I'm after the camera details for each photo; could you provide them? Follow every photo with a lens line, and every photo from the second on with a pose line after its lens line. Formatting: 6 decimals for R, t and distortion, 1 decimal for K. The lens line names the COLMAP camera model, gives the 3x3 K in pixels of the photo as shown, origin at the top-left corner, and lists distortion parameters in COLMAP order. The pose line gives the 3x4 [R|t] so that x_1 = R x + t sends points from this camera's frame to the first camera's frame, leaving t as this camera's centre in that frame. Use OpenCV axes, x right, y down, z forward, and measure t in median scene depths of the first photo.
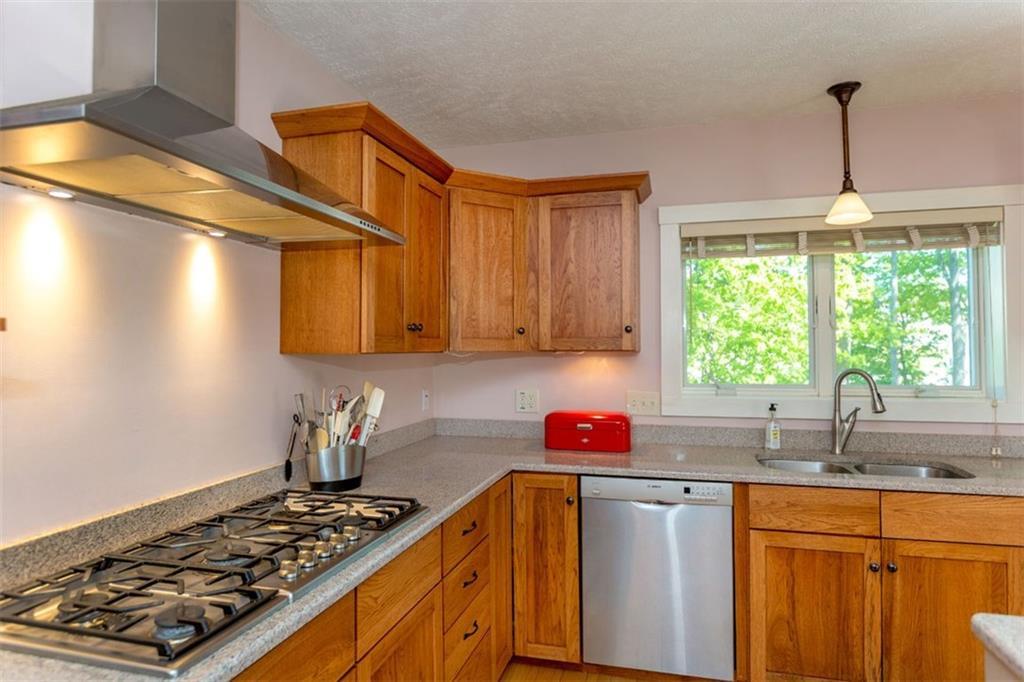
lens RADIAL K [[571.6, 0, 514.1], [0, 571.6, 332.5], [0, 0, 1]] dist [-0.005766, -0.001936]
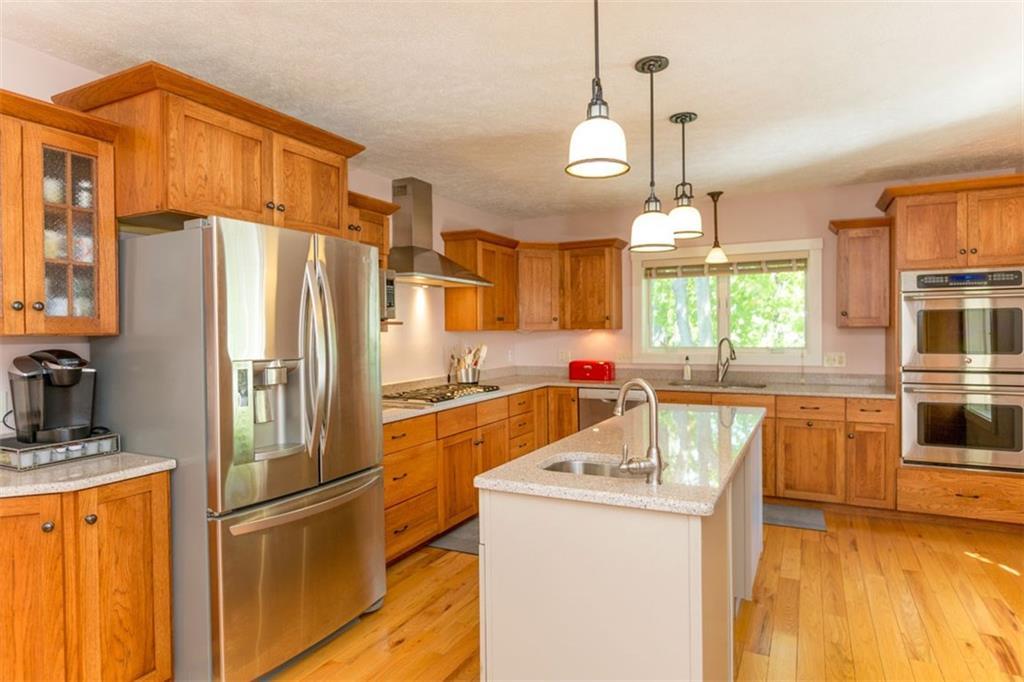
lens RADIAL K [[571.6, 0, 514.1], [0, 571.6, 332.5], [0, 0, 1]] dist [-0.005766, -0.001936]
pose [[0.980032, -0.004609, -0.198788, 0.292715], [0.011442, 0.999382, 0.033236, -0.026507], [0.198512, -0.034847, 0.979479, -1.071063]]
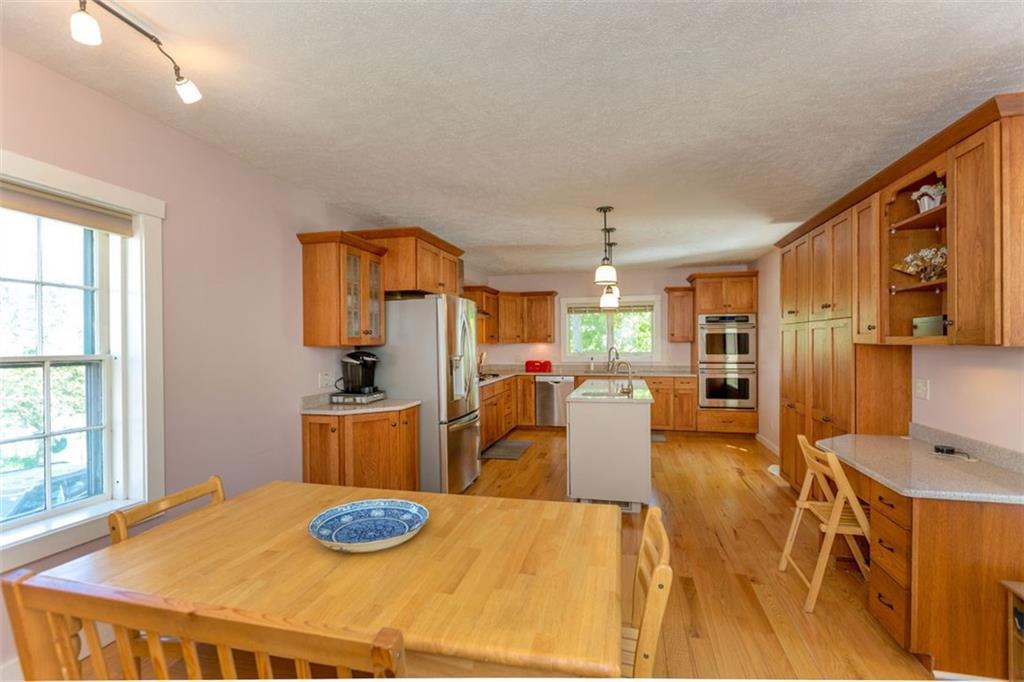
lens RADIAL K [[461.6, 0, 512.0], [0, 461.6, 341.0], [0, 0, 1]] dist [0.000086, 0.000068]
pose [[0.999510, -0.003399, 0.031106, -0.124018], [0.002525, 0.999602, 0.028083, -0.057734], [-0.031189, -0.027991, 0.999121, -1.923347]]
